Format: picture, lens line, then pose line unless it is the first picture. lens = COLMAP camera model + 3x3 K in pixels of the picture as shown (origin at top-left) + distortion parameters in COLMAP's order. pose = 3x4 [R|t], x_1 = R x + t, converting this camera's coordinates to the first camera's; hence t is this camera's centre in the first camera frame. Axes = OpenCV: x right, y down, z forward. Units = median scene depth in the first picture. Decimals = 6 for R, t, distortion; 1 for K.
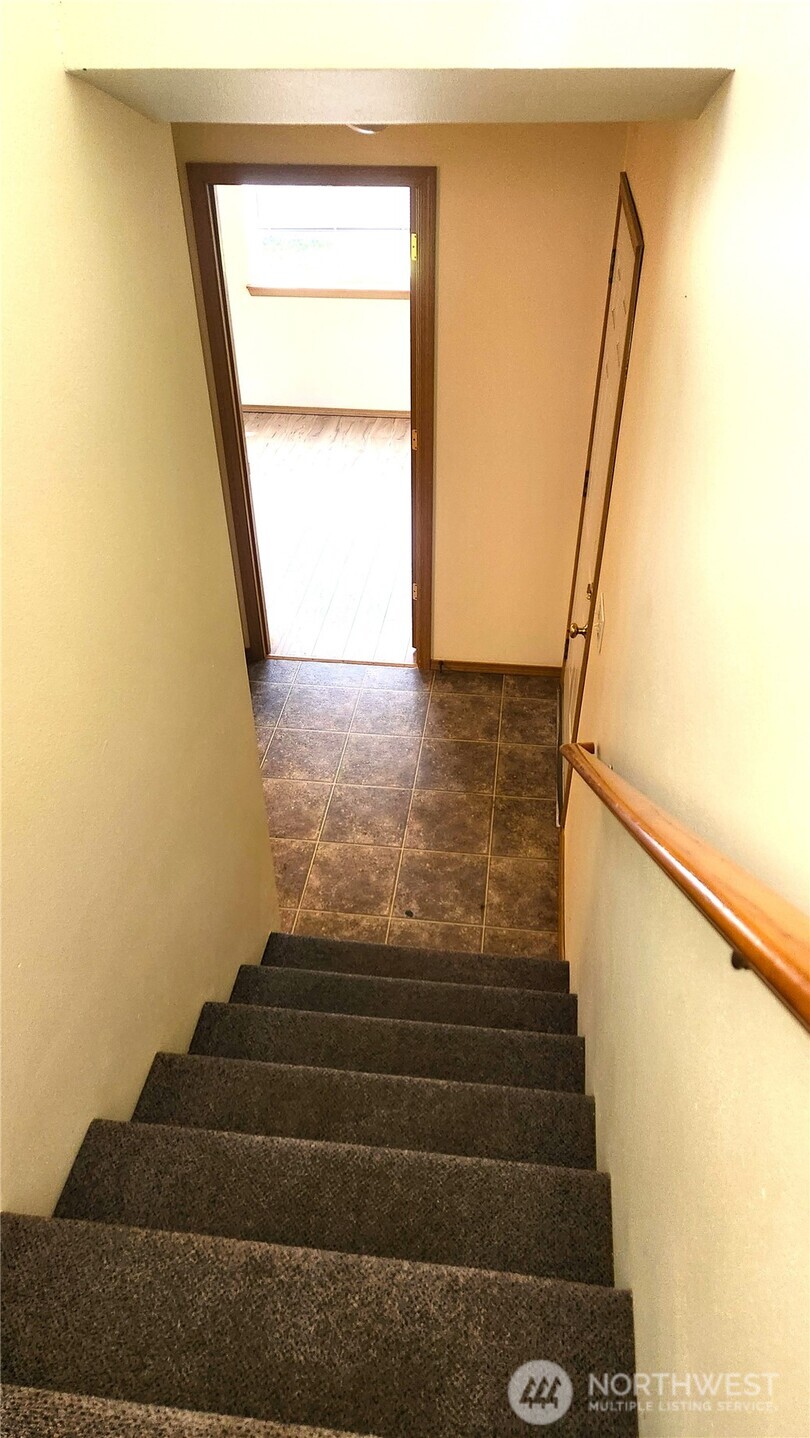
lens RADIAL K [[959.1, 0, 404.7], [0, 959.1, 717.8], [0, 0, 1]] dist [0.035833, -0.001580]
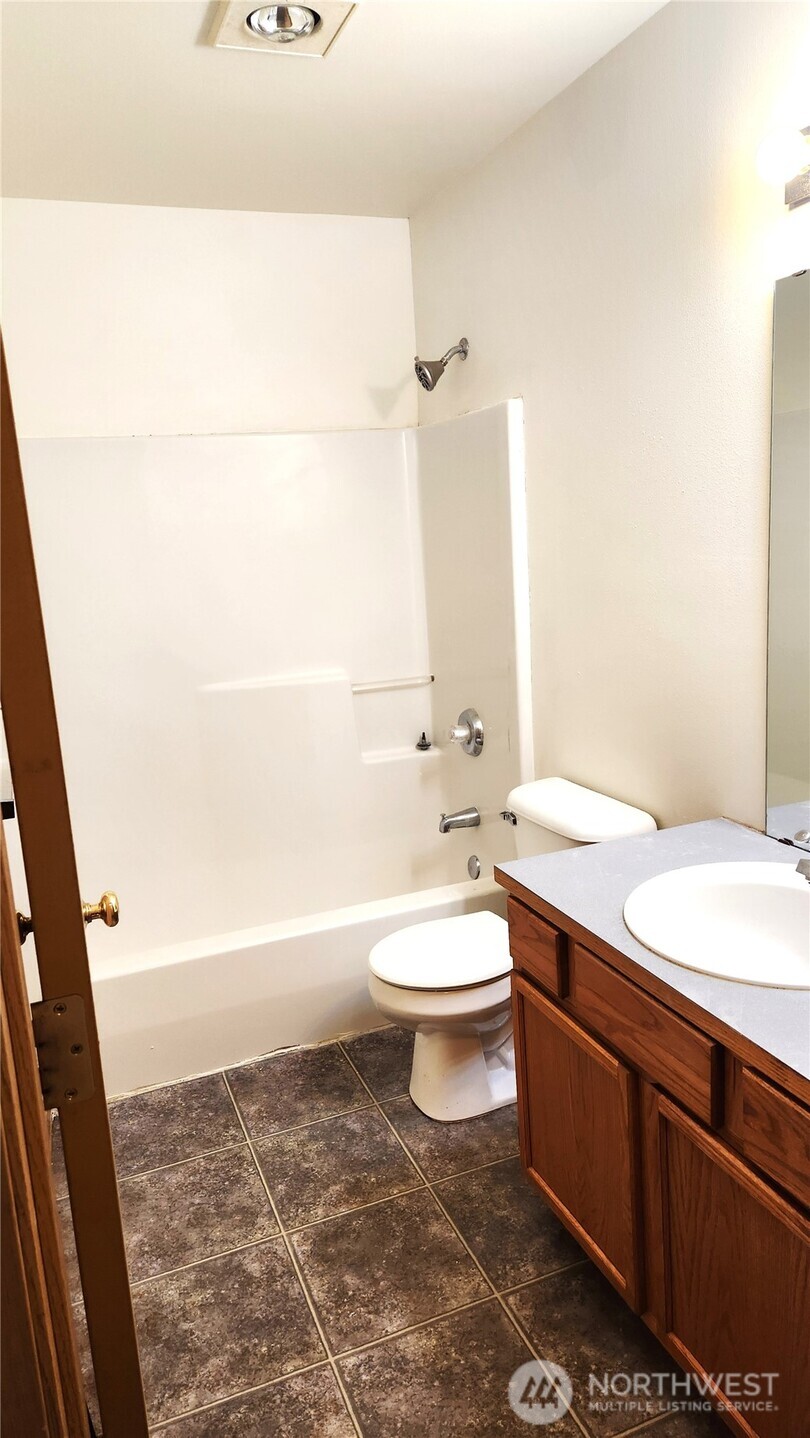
lens RADIAL K [[959.1, 0, 407.3], [0, 959.1, 723.0], [0, 0, 1]] dist [0.035833, -0.001580]
pose [[-0.867820, 0.197073, -0.456127, 0.126082], [-0.216692, 0.675983, 0.704337, -0.433446], [0.447140, 0.710077, -0.543928, 1.097225]]
